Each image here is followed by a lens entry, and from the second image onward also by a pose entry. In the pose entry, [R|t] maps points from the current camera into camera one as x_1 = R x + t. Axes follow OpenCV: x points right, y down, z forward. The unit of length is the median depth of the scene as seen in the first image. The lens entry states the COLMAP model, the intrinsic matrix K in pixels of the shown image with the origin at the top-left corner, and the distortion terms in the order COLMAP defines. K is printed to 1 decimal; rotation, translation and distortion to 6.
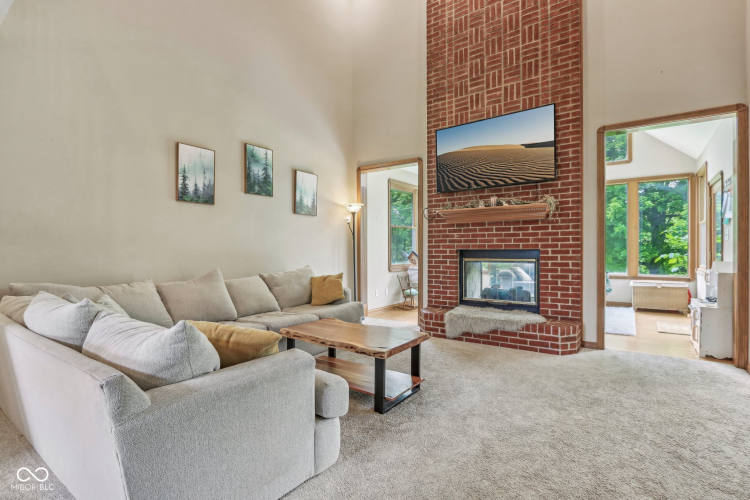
lens RADIAL K [[368.5, 0, 381.5], [0, 368.5, 252.8], [0, 0, 1]] dist [-0.000862, 0.000257]
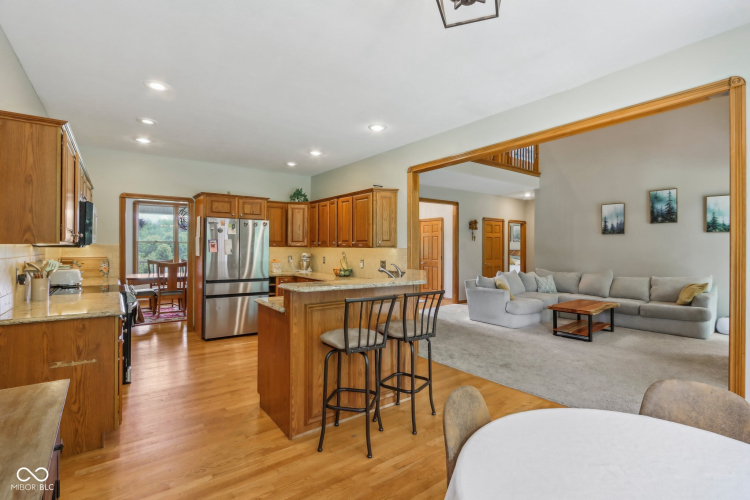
lens RADIAL K [[348.1, 0, 378.6], [0, 348.1, 245.3], [0, 0, 1]] dist [-0.002898, -0.000085]
pose [[-0.295730, 0.003699, -0.955264, 1.321671], [-0.007909, 0.999949, 0.006321, -0.068121], [0.955239, 0.009425, -0.295686, 0.331653]]
